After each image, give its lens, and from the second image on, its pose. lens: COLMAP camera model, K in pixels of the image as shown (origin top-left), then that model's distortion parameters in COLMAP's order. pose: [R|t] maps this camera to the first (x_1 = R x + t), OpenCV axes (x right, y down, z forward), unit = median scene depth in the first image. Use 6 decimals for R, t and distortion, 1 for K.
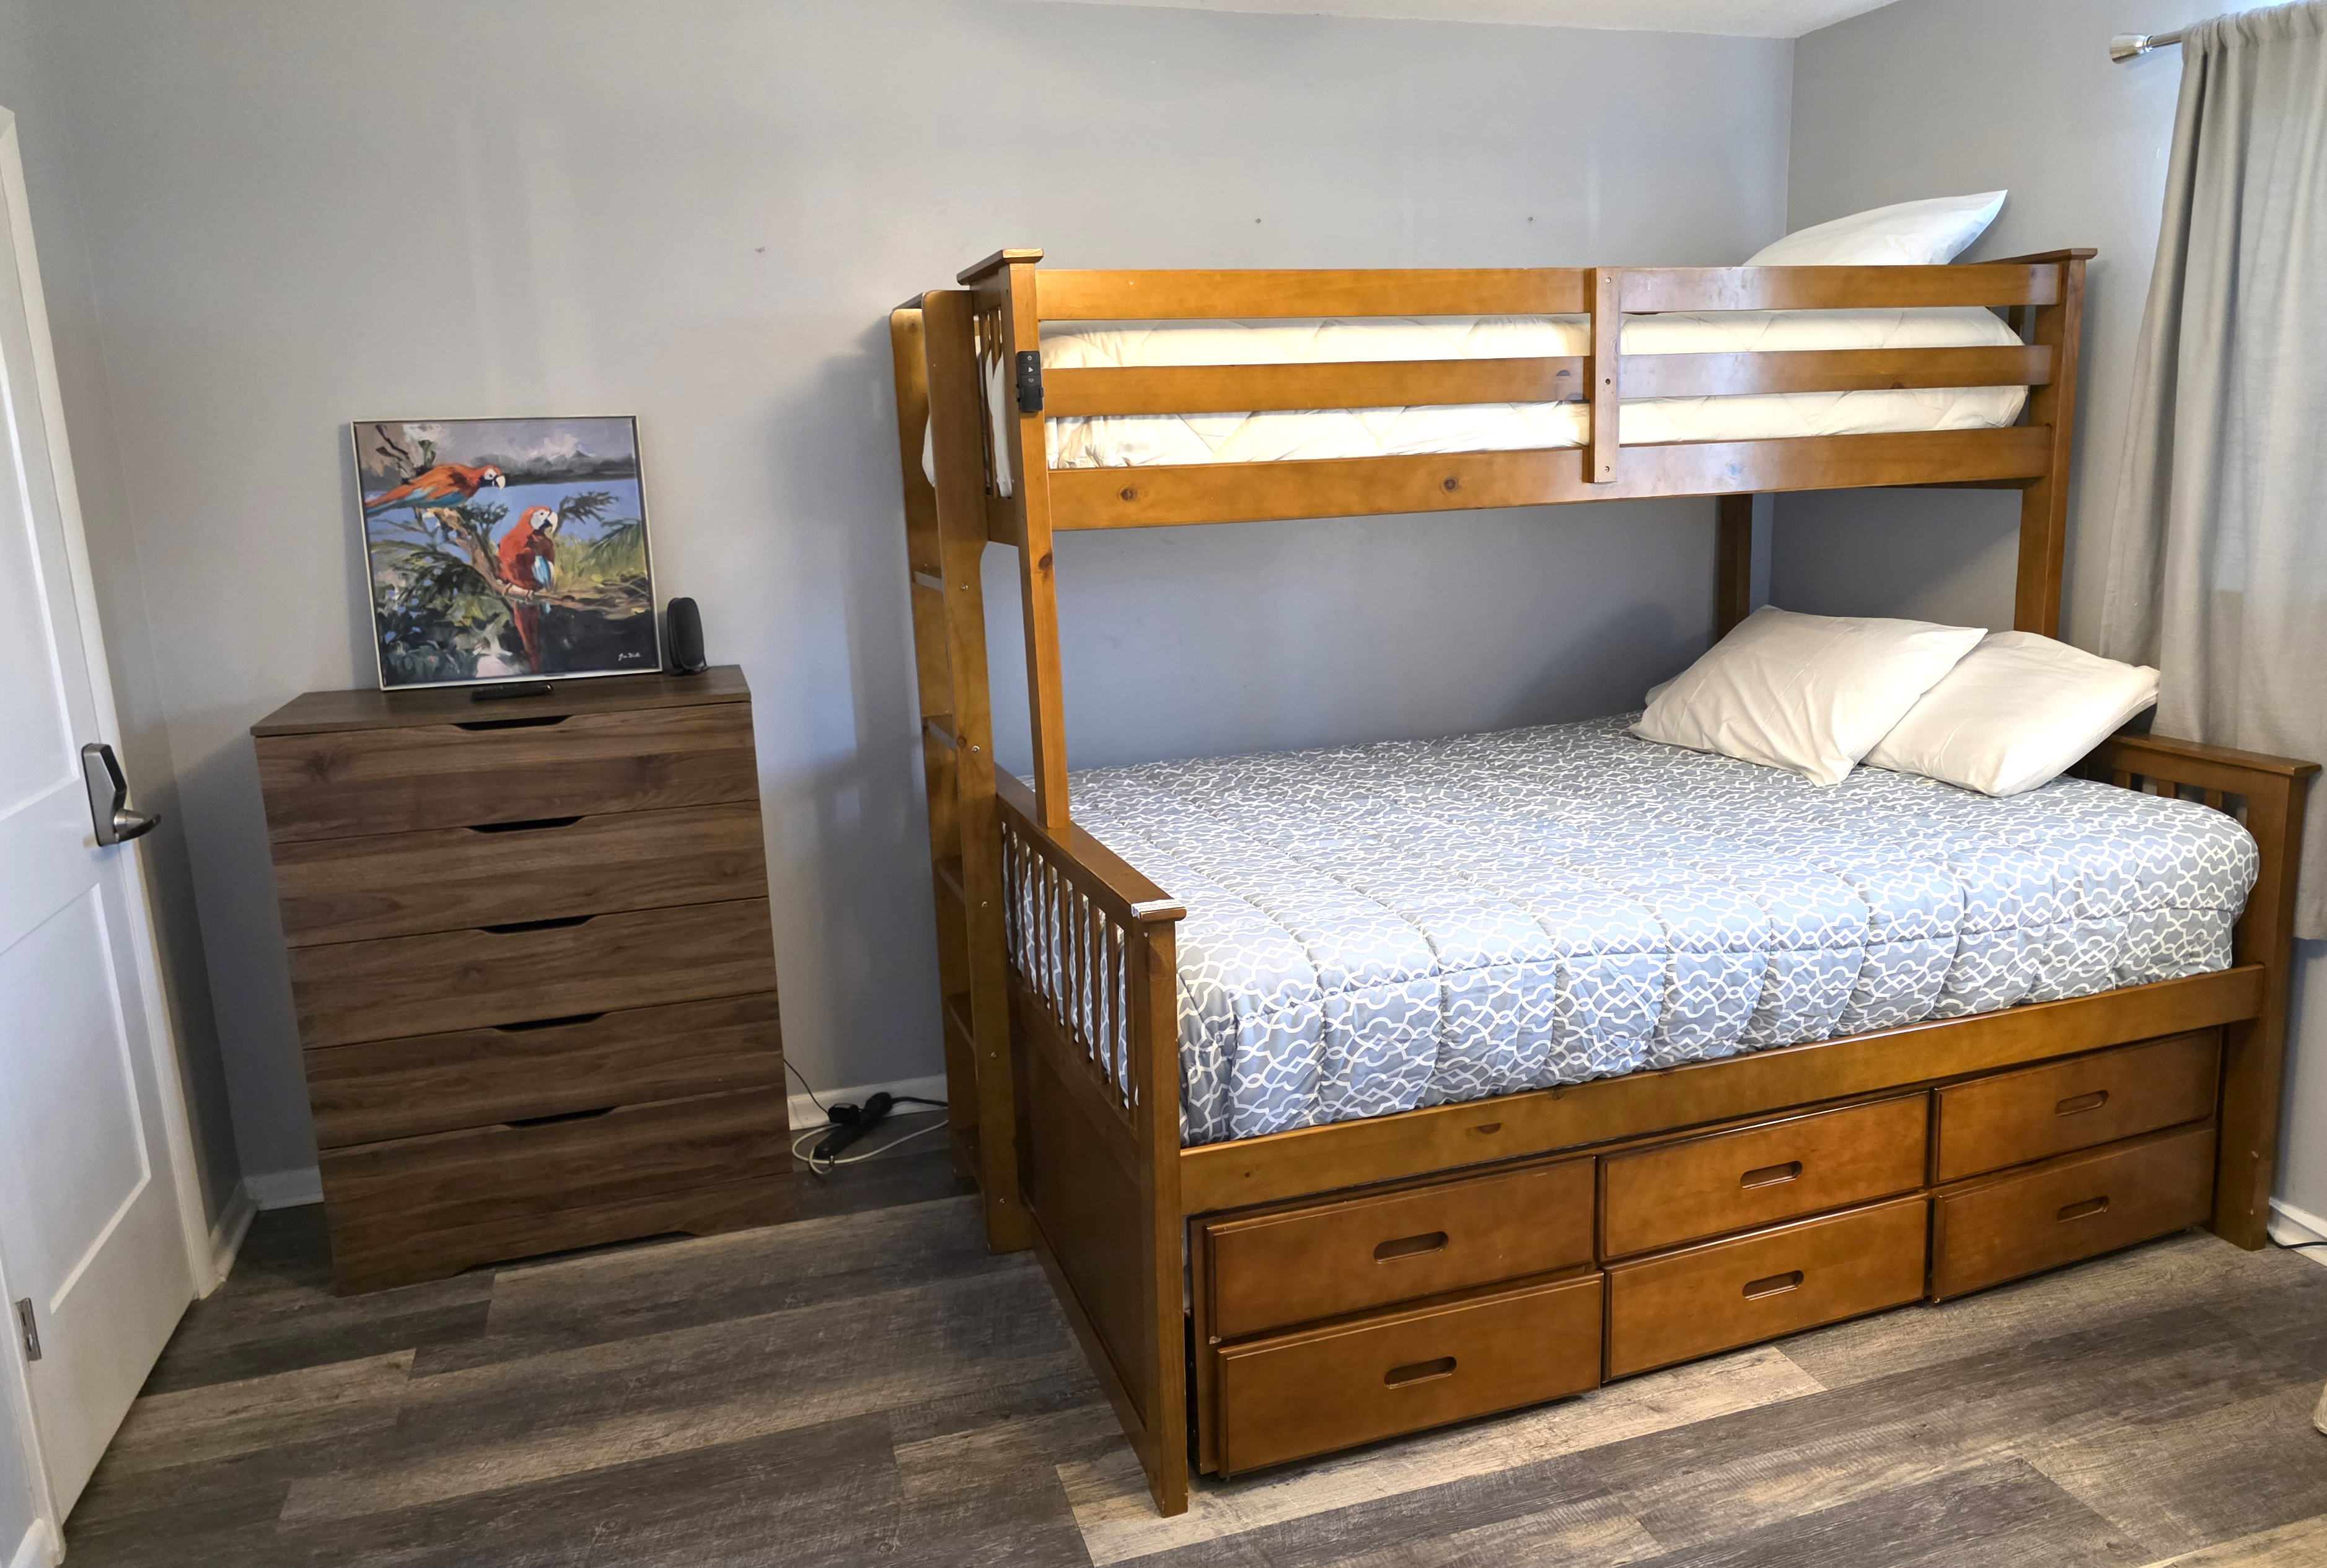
lens RADIAL K [[1692.4, 0, 1170.9], [0, 1692.4, 793.0], [0, 0, 1]] dist [0.042116, -0.051898]
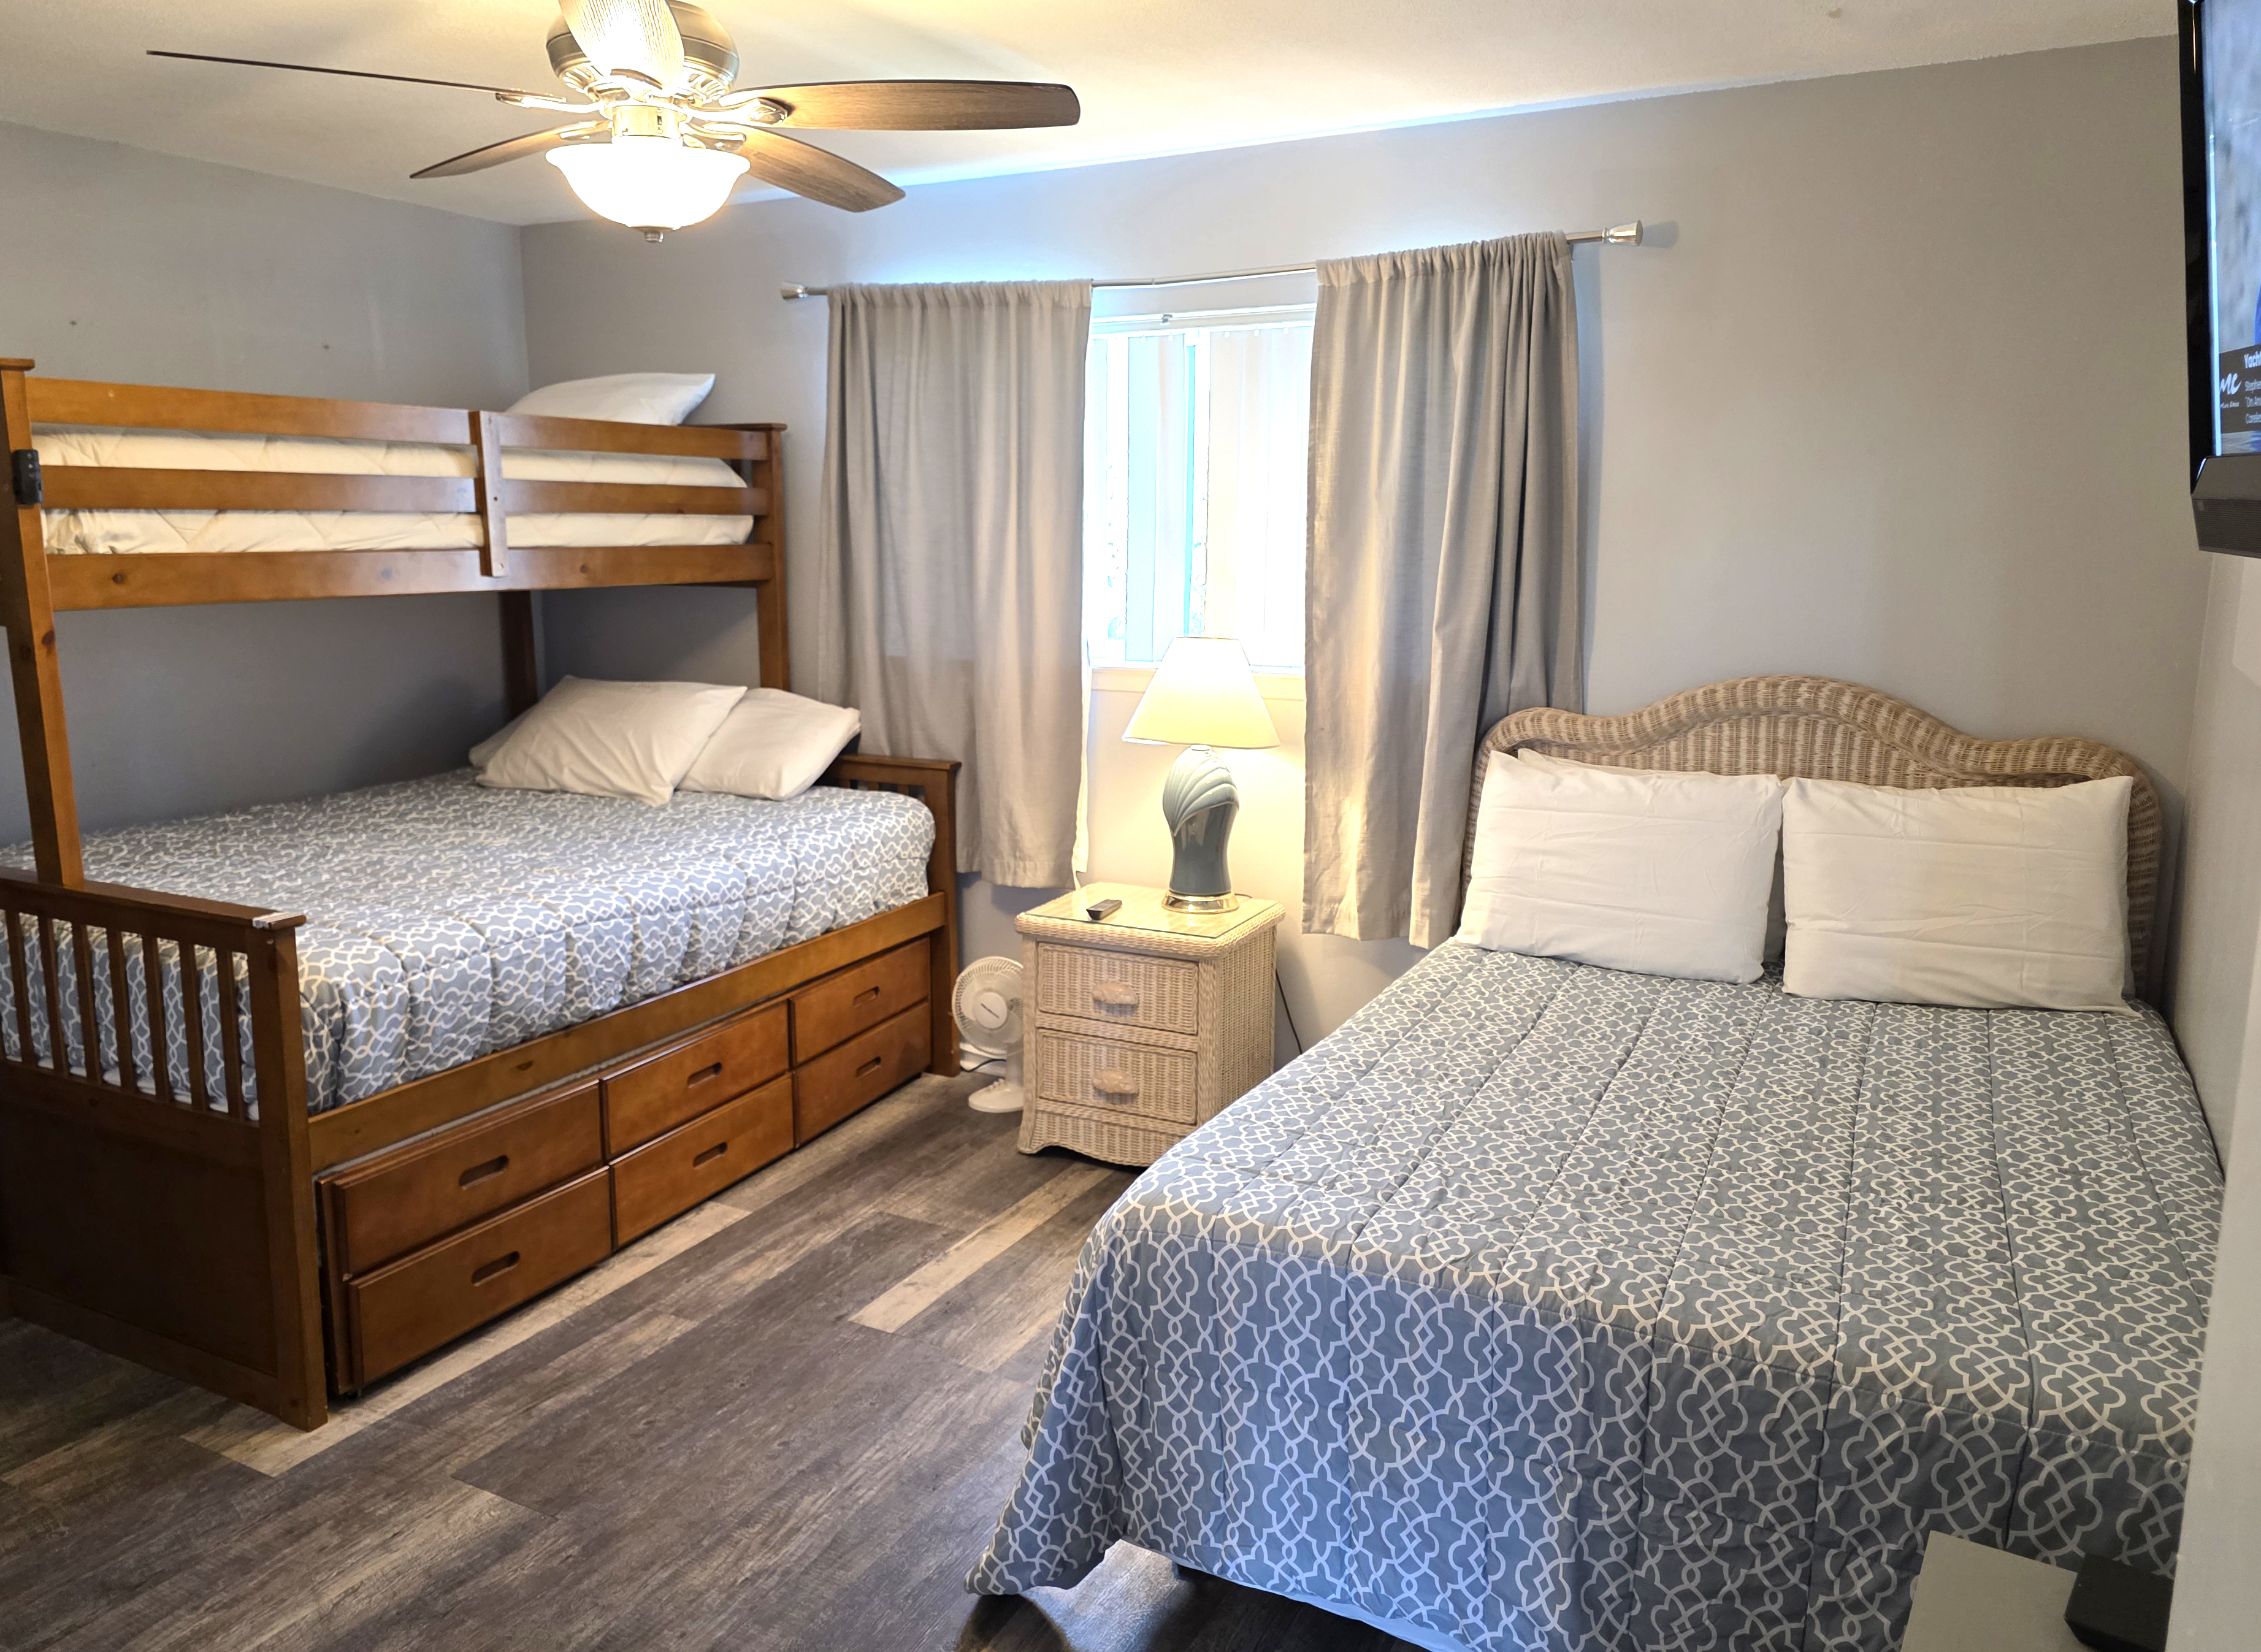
lens RADIAL K [[1635.5, 0, 1130.5], [0, 1635.5, 826.0], [0, 0, 1]] dist [-0.047652, 0.005759]
pose [[0.703983, -0.083755, 0.705260, -0.323450], [0.104686, 0.994412, 0.013598, 0.041615], [-0.702459, 0.064258, 0.708818, -0.210202]]
